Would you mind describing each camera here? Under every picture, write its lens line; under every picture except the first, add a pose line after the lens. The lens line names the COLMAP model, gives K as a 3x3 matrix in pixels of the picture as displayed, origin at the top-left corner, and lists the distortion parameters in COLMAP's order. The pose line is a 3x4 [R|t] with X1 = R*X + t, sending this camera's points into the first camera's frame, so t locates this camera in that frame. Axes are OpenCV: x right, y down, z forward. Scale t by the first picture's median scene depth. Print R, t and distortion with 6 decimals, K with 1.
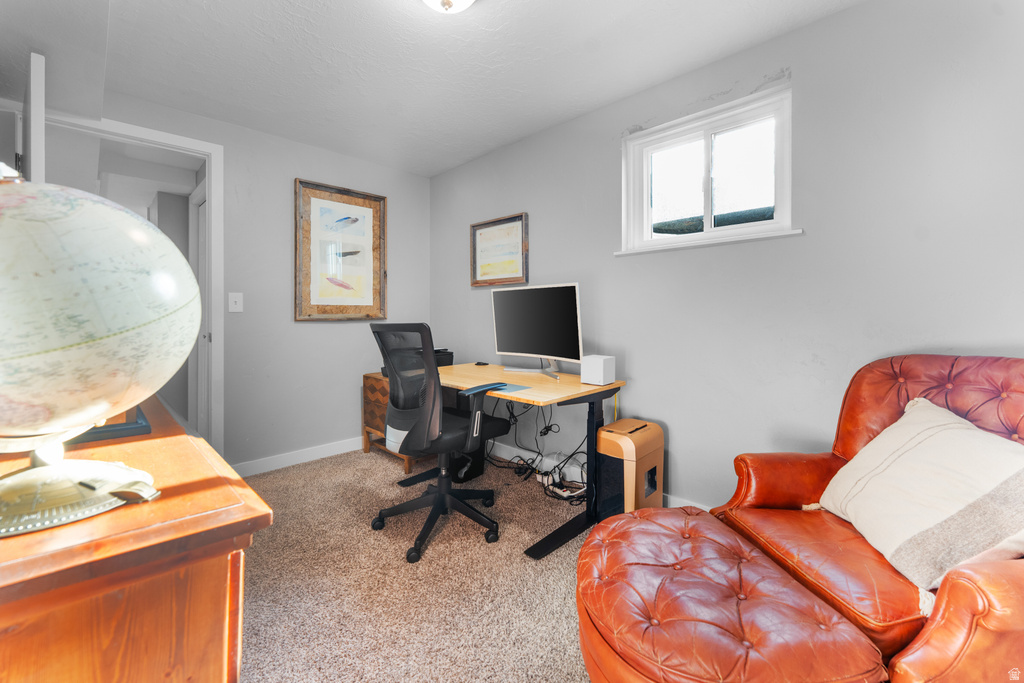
lens RADIAL K [[422.2, 0, 513.3], [0, 422.2, 311.9], [0, 0, 1]] dist [-0.001314, -0.000168]
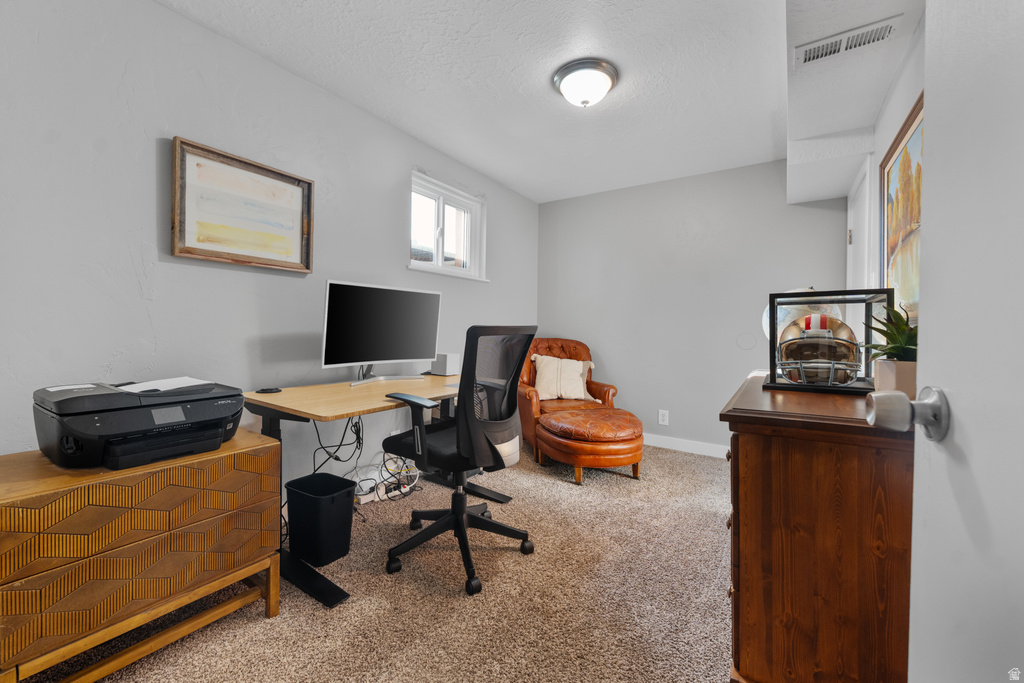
lens RADIAL K [[408.1, 0, 512.0], [0, 408.1, 341.5], [0, 0, 1]] dist [-0.000415, -0.000228]
pose [[-0.200663, -0.021900, 0.979416, -0.796858], [-0.013743, 0.999715, 0.019538, 0.034798], [-0.979564, -0.009540, -0.200906, 0.822452]]
